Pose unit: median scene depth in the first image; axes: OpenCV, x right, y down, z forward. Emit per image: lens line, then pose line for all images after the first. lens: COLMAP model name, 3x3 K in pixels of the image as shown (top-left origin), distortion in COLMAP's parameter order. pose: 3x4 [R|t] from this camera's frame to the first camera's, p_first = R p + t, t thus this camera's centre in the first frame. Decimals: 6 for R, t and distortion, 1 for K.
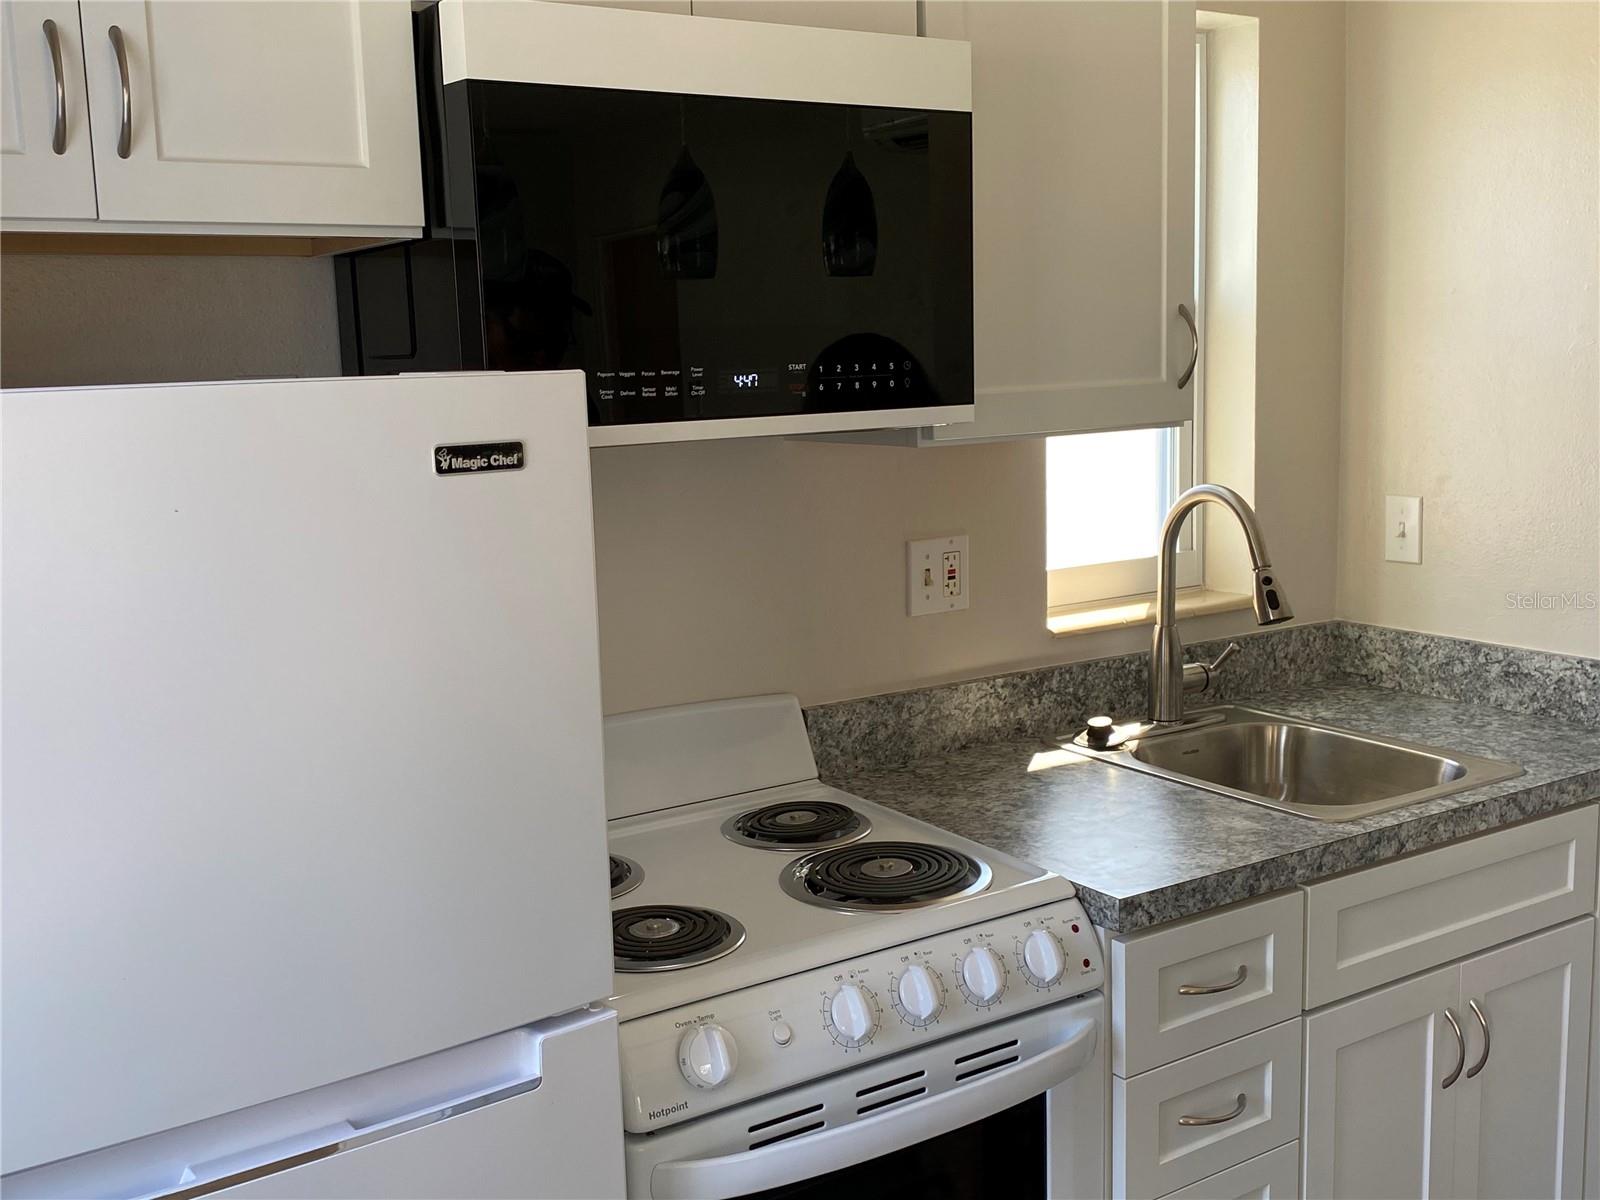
lens RADIAL K [[1626.8, 0, 800.0], [0, 1626.8, 600.0], [0, 0, 1]] dist [0.205414, -0.498818]
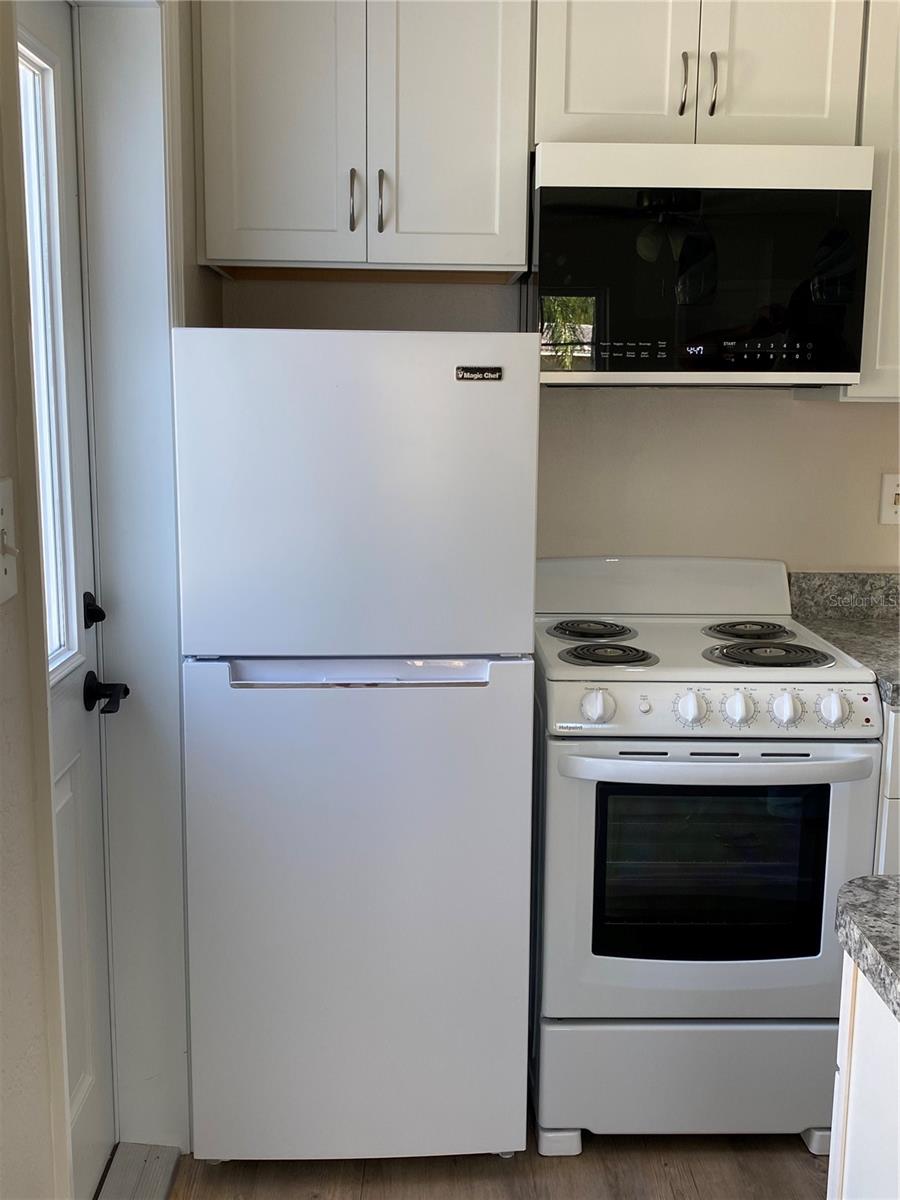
lens RADIAL K [[1220.1, 0, 450.0], [0, 1220.1, 600.0], [0, 0, 1]] dist [0.205414, -0.498818]
pose [[0.853974, 0.128262, -0.504259, 0.454077], [-0.114838, 0.991703, 0.057766, 0.085798], [0.507484, 0.008577, 0.861619, -0.276373]]
